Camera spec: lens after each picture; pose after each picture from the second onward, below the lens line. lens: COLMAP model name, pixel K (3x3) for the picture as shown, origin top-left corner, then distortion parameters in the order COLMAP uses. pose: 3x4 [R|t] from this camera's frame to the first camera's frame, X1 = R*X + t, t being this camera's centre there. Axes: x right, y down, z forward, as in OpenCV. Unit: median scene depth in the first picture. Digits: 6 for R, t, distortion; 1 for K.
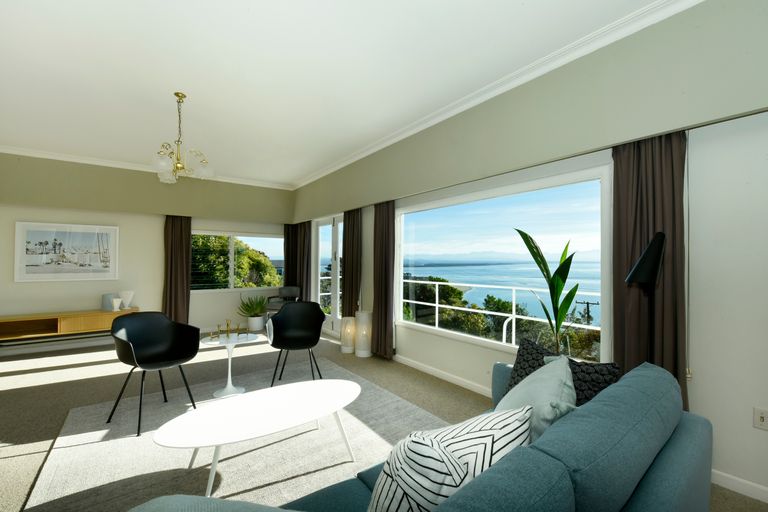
lens RADIAL K [[315.9, 0, 384.0], [0, 315.9, 256.0], [0, 0, 1]] dist [-0.020065, -0.000212]
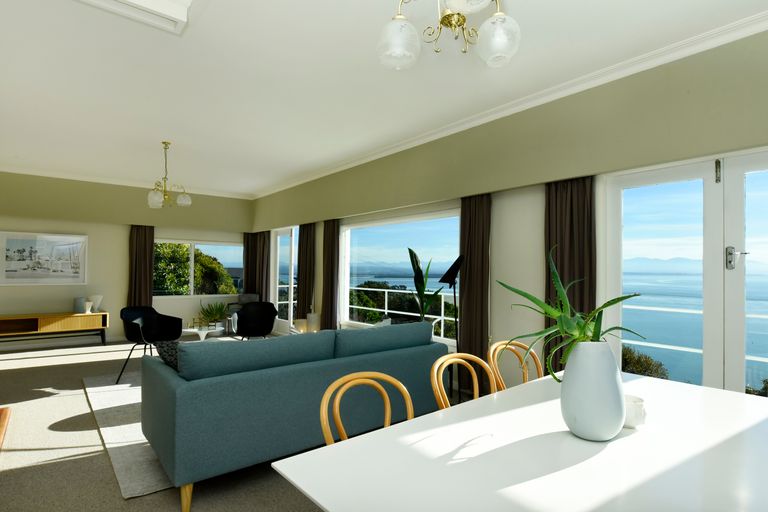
lens RADIAL K [[409.6, 0, 386.7], [0, 409.6, 268.5], [0, 0, 1]] dist [0.001477, 0.000102]
pose [[0.999304, 0.009504, 0.036070, 0.132010], [-0.009875, 0.999900, 0.010115, -0.005377], [-0.035970, -0.010464, 0.999298, -0.458949]]
